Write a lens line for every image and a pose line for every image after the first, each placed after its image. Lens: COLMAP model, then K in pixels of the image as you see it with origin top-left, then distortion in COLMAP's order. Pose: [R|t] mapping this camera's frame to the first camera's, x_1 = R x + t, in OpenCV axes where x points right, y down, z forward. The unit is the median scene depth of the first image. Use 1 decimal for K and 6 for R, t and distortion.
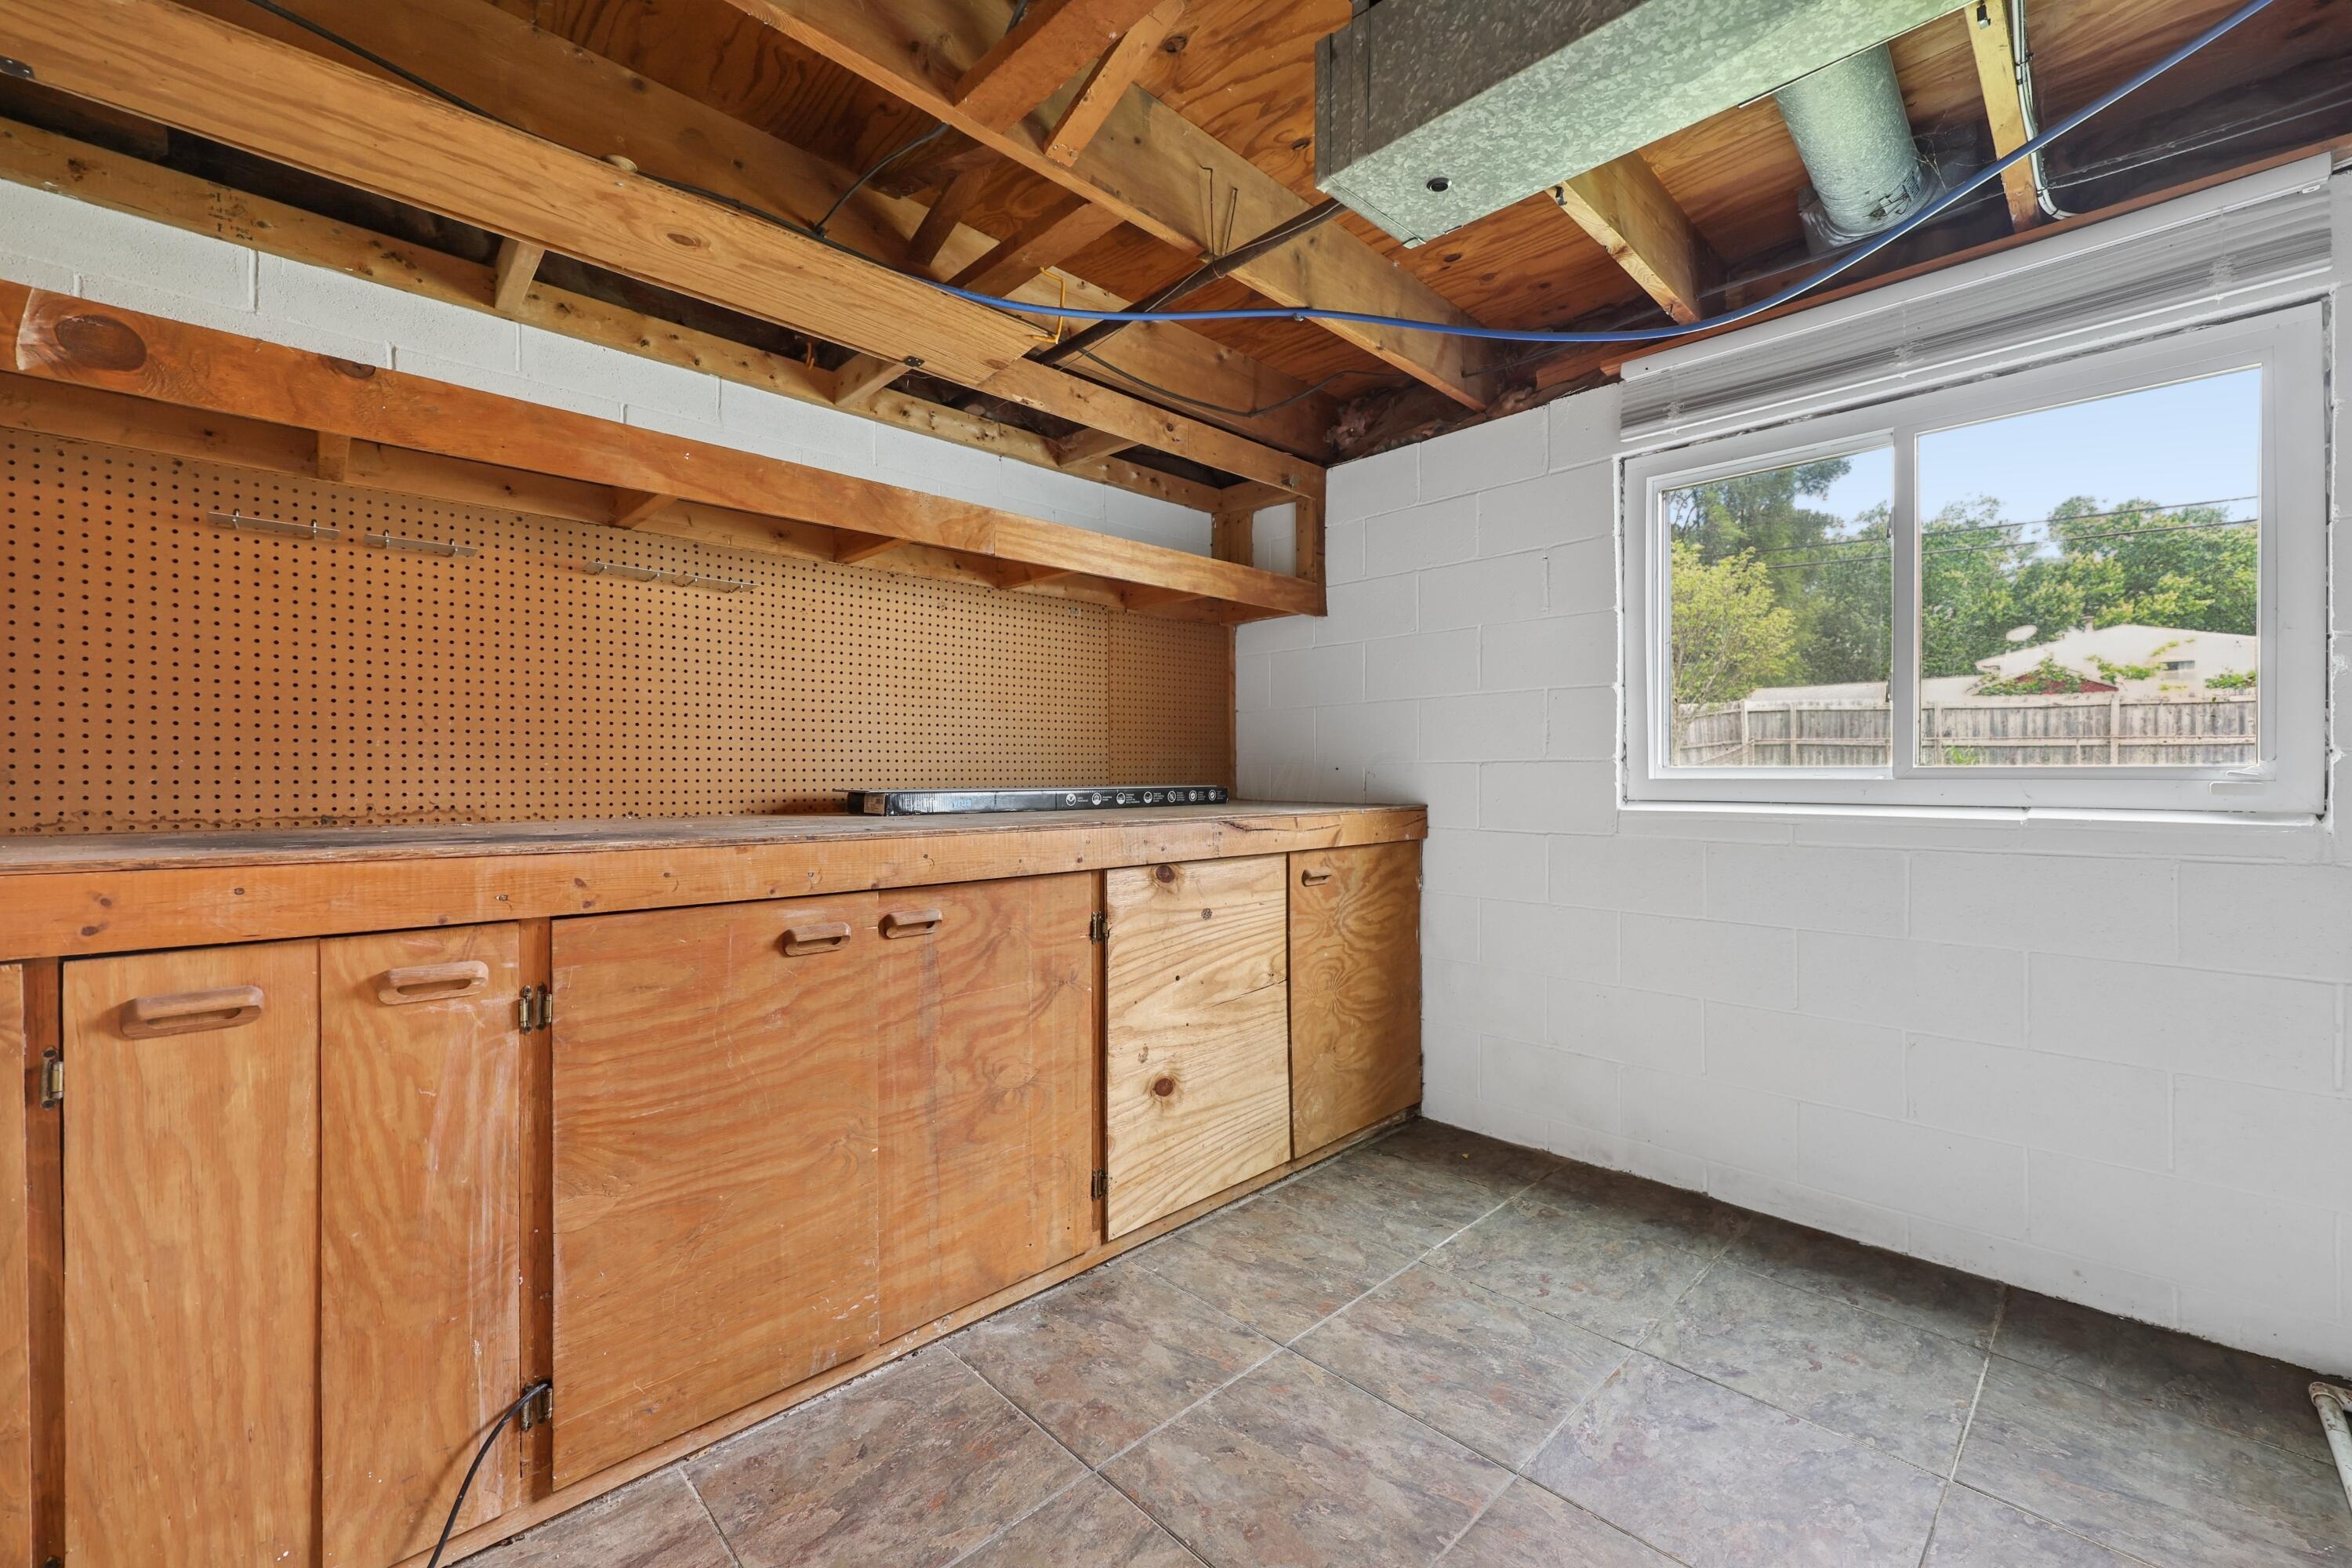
lens RADIAL K [[943.9, 0, 1175.7], [0, 943.9, 778.0], [0, 0, 1]] dist [-0.002351, 0.000683]
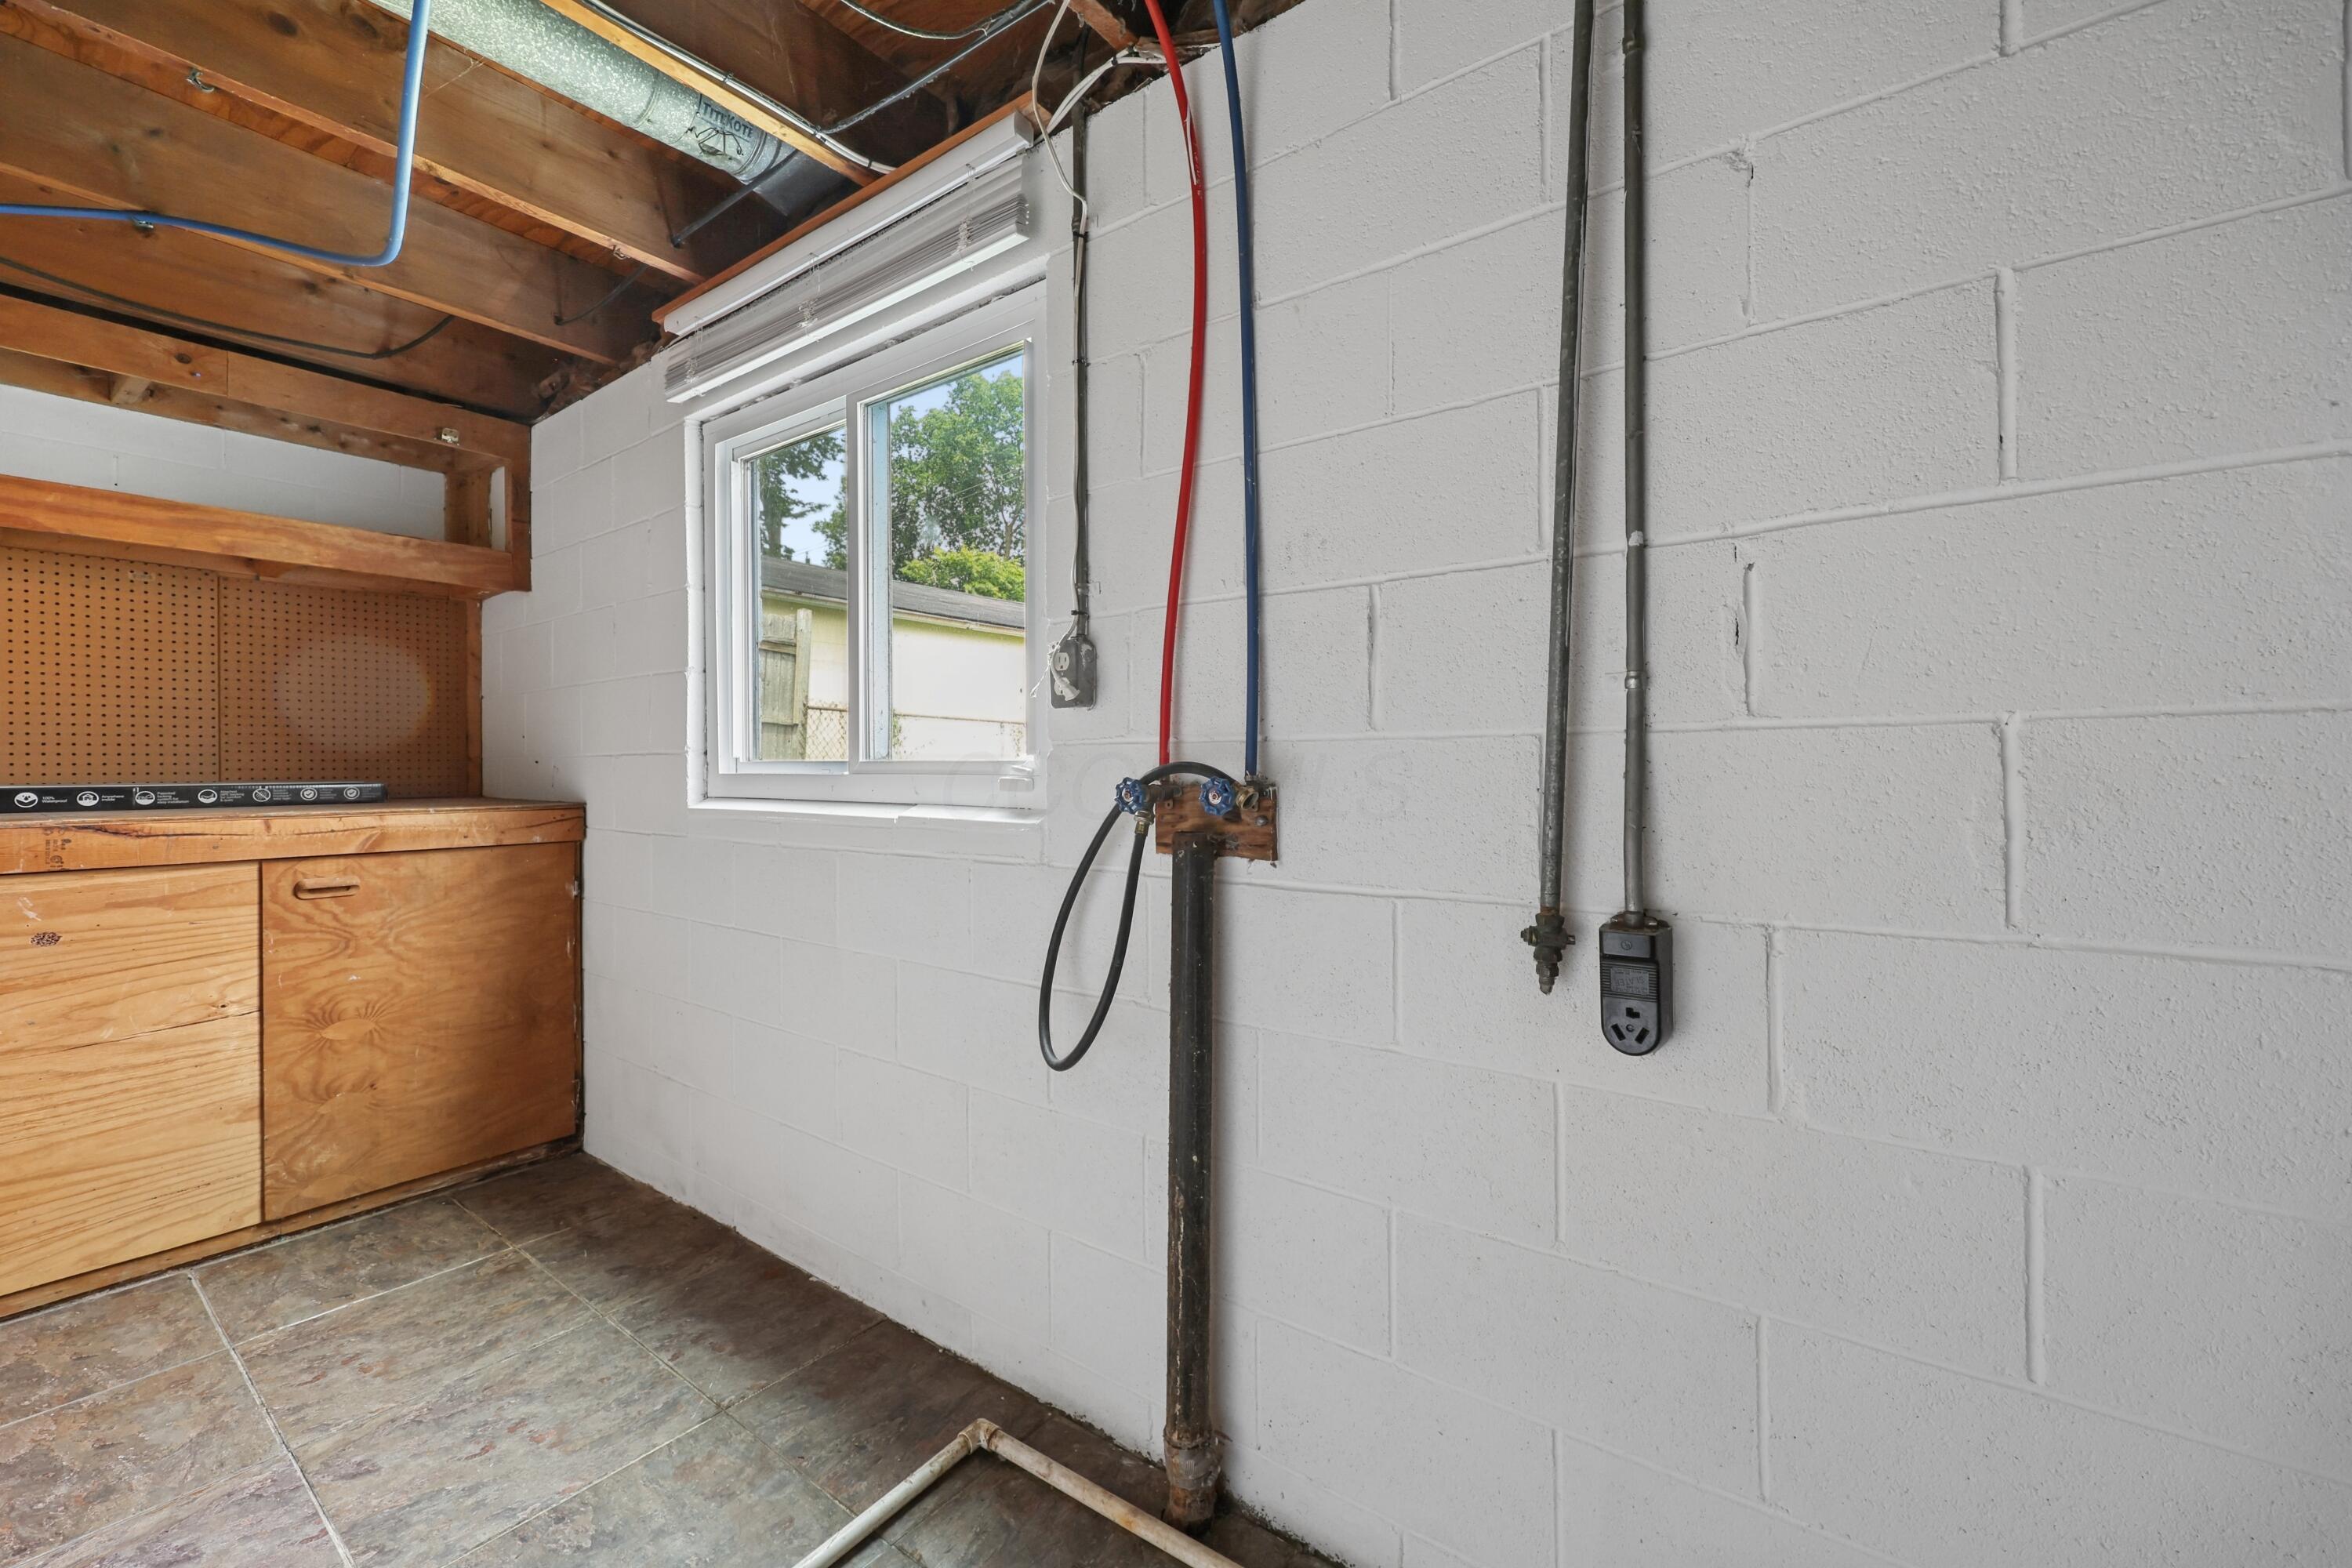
lens RADIAL K [[943.9, 0, 1186.1], [0, 943.9, 770.0], [0, 0, 1]] dist [-0.002351, 0.000683]
pose [[0.986362, 0.000581, 0.164589, 0.856791], [-0.000090, 0.999996, -0.002990, -0.000238], [-0.164590, 0.002935, 0.986358, 0.027202]]
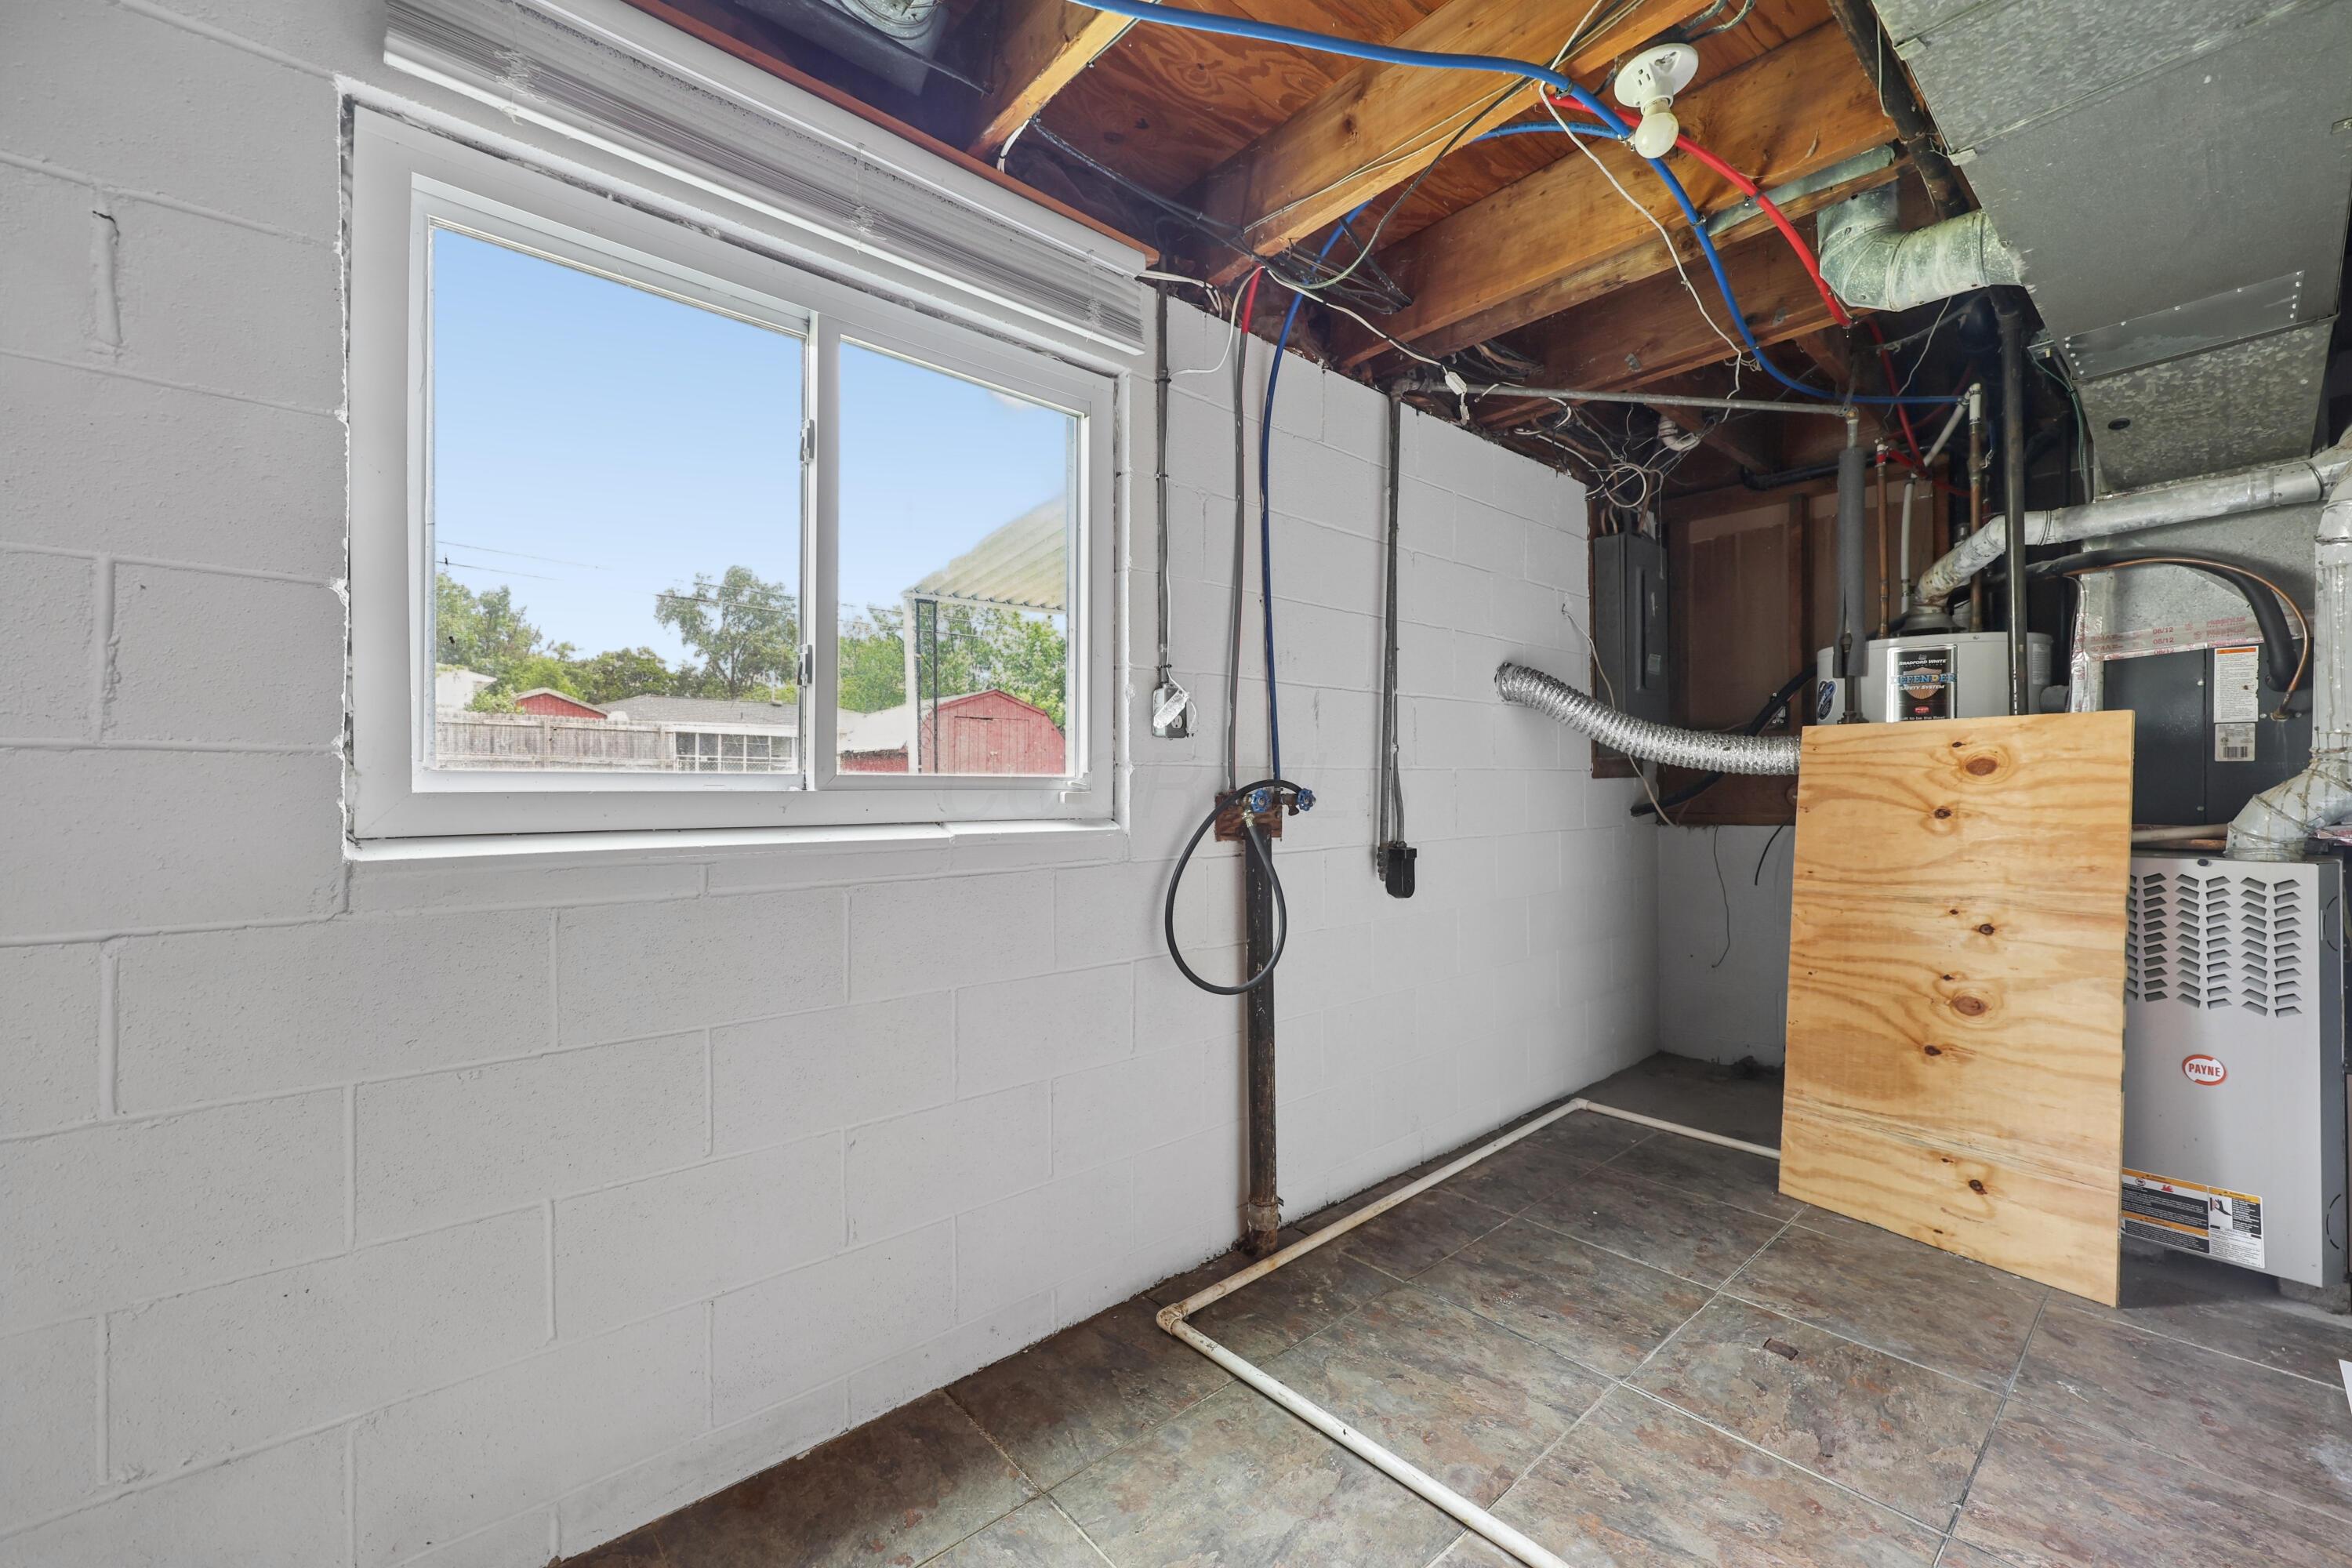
lens RADIAL K [[943.9, 0, 1173.2], [0, 943.9, 782.2], [0, 0, 1]] dist [-0.002351, 0.000683]
pose [[0.045813, 0.006403, 0.998930, 0.037660], [0.003221, 0.999973, -0.006557, 0.000454], [-0.998945, 0.003518, 0.045791, 0.631785]]
